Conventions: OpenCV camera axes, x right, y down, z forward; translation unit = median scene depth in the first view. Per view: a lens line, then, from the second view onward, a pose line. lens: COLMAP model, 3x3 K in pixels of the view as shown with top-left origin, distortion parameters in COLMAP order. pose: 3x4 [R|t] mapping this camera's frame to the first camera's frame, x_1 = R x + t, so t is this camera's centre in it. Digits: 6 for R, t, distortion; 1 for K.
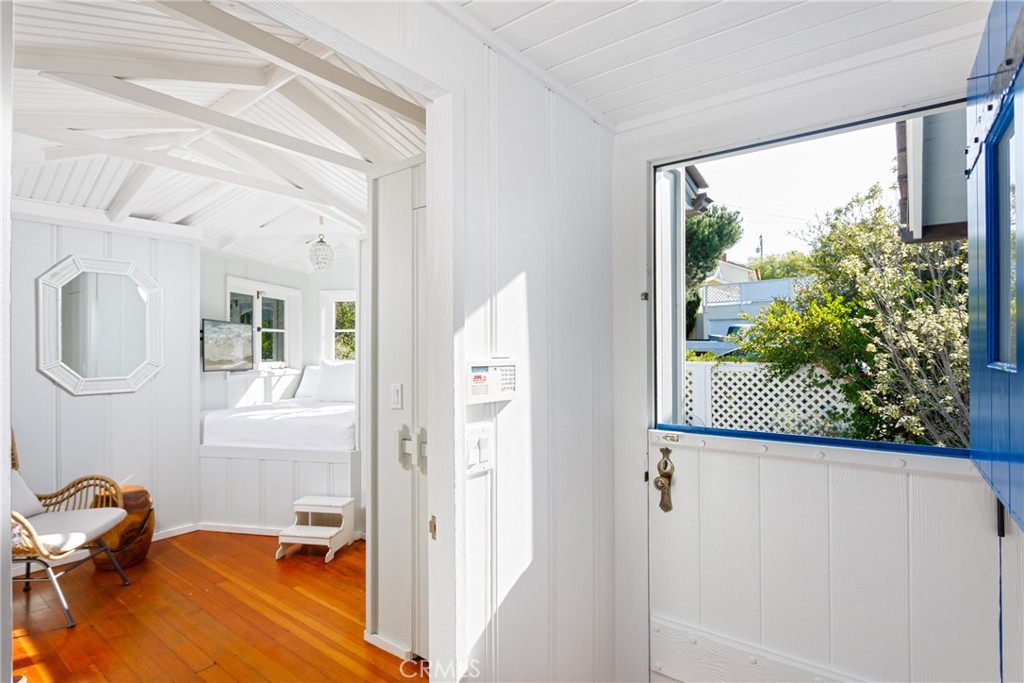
lens RADIAL K [[518.6, 0, 512.0], [0, 518.6, 341.5], [0, 0, 1]] dist [0.000254, -0.000829]
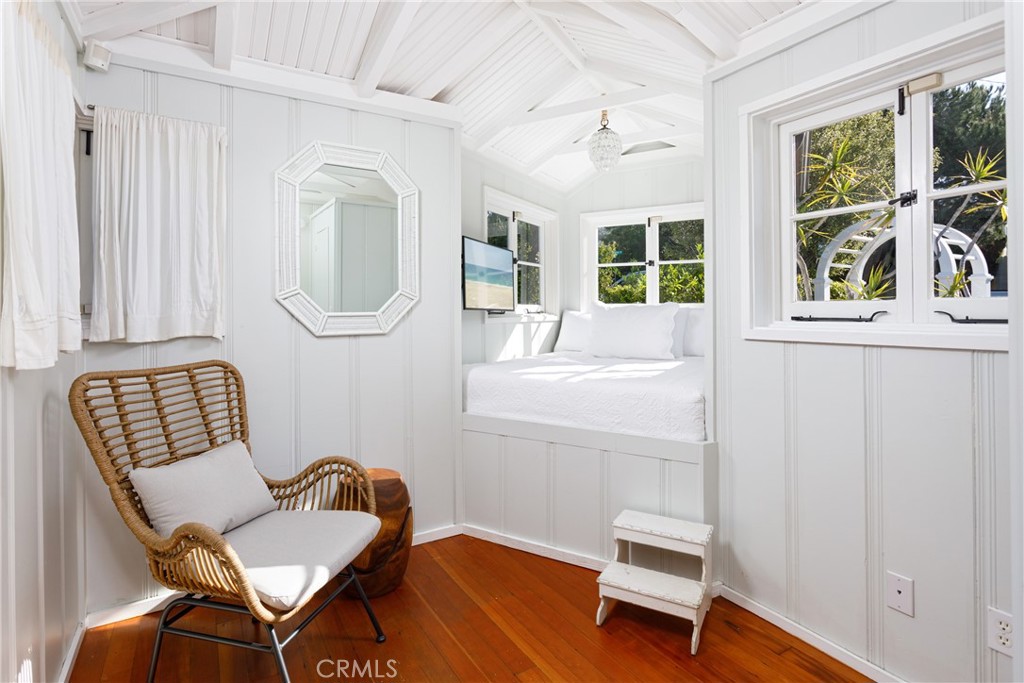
lens RADIAL K [[520.9, 0, 513.8], [0, 520.9, 300.1], [0, 0, 1]] dist [-0.000725, -0.000510]
pose [[0.936508, -0.009291, -0.350522, -0.319394], [0.007278, 0.999949, -0.007060, 0.058046], [0.350570, 0.004060, 0.936528, 0.402429]]
